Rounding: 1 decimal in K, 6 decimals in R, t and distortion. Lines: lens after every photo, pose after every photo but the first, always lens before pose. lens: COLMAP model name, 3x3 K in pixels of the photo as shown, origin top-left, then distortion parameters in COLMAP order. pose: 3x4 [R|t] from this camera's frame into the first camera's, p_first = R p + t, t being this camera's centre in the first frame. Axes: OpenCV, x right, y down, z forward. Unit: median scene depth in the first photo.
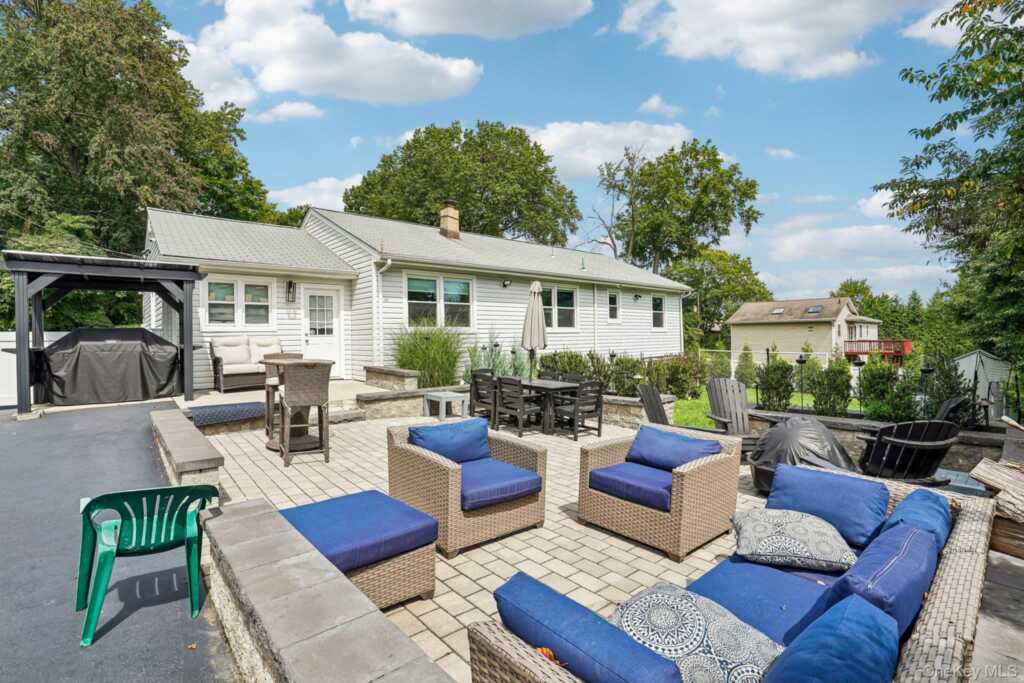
lens RADIAL K [[471.7, 0, 512.0], [0, 471.7, 341.5], [0, 0, 1]] dist [-0.081616, 0.030138]
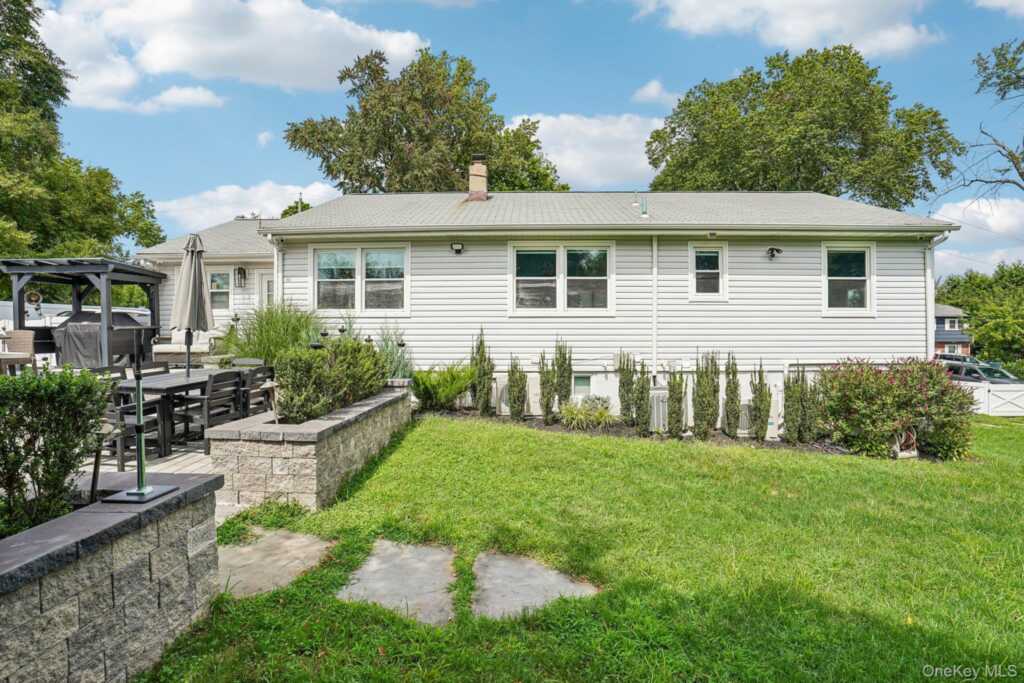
lens RADIAL K [[471.7, 0, 512.0], [0, 471.7, 341.5], [0, 0, 1]] dist [-0.081616, 0.030138]
pose [[0.728699, 0.024130, -0.684409, 0.165725], [-0.017008, 0.999708, 0.017137, 0.002061], [0.684623, -0.000847, 0.728897, 0.159866]]
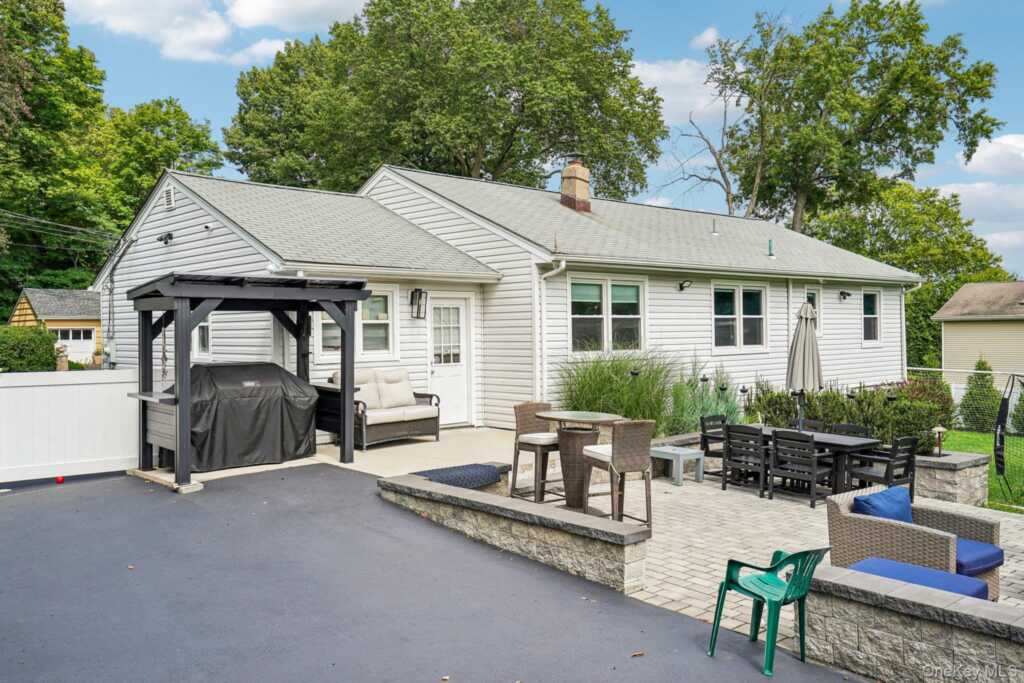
lens RADIAL K [[845.5, 0, 512.0], [0, 845.5, 341.5], [0, 0, 1]] dist [0.014677, 0.180871]
pose [[0.999835, 0.002261, 0.018046, -0.086245], [-0.002314, 0.999993, 0.002936, -0.013139], [-0.018039, -0.002977, 0.999833, -0.069931]]
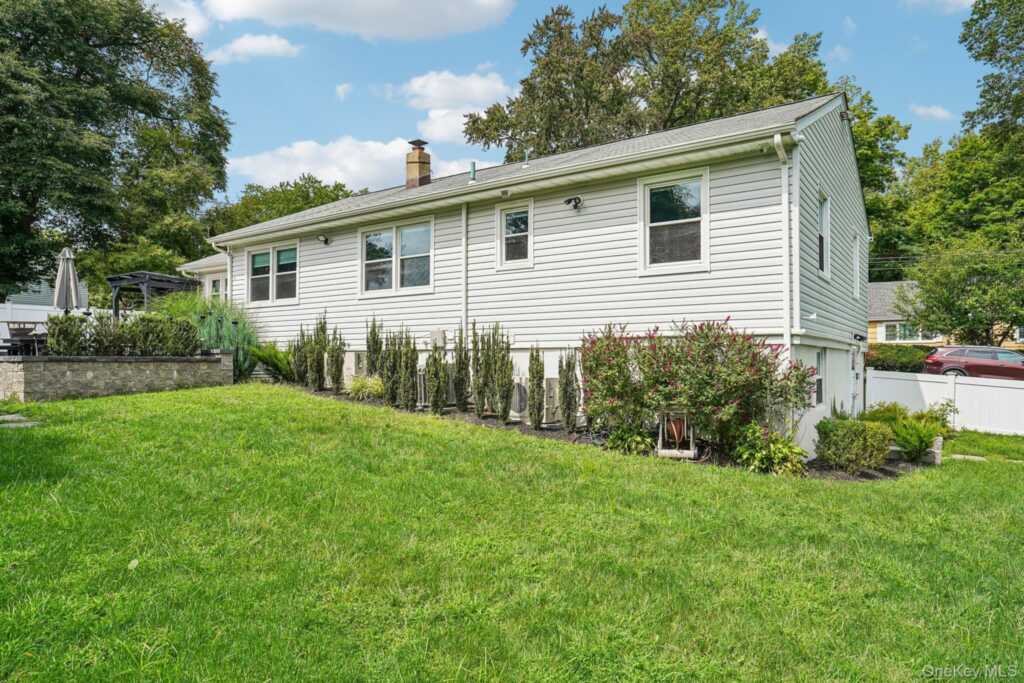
lens RADIAL K [[643.3, 0, 513.4], [0, 643.3, 361.3], [0, 0, 1]] dist [-0.017383, -0.000809]
pose [[0.245372, 0.010046, -0.969377, 0.339019], [-0.015320, 0.999862, 0.006484, 0.021579], [0.969308, 0.013260, 0.245492, 0.315905]]
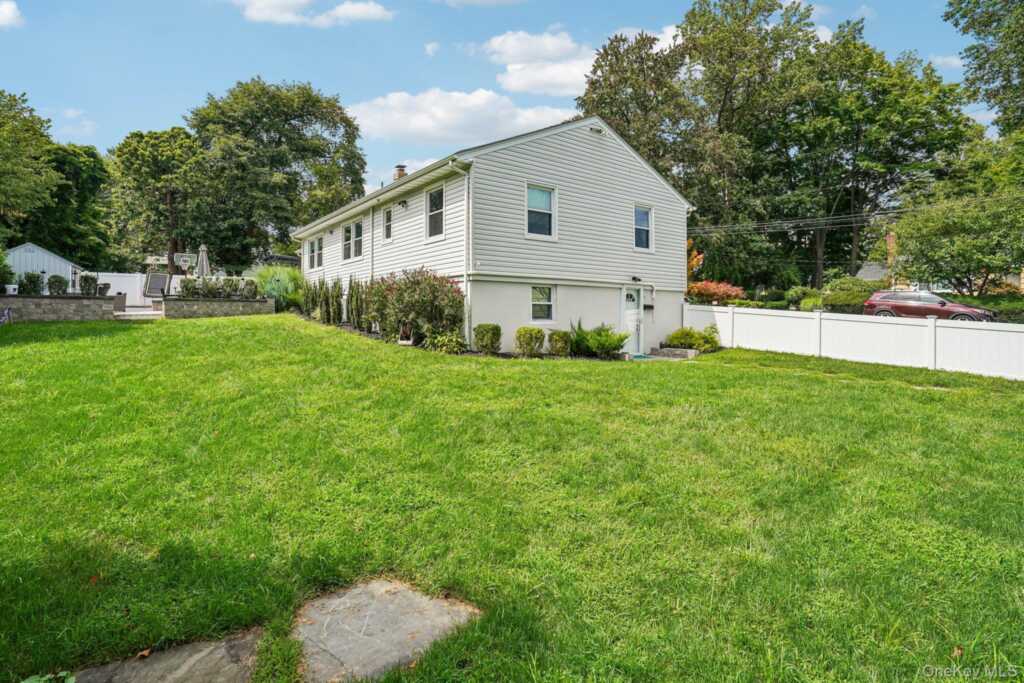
lens RADIAL K [[522.7, 0, 512.0], [0, 522.7, 341.5], [0, 0, 1]] dist [-0.092243, 0.037034]
pose [[-0.071007, 0.056013, -0.995902, 0.446305], [-0.008238, 0.998355, 0.056738, 0.032929], [0.997442, 0.012233, -0.070429, 0.495461]]
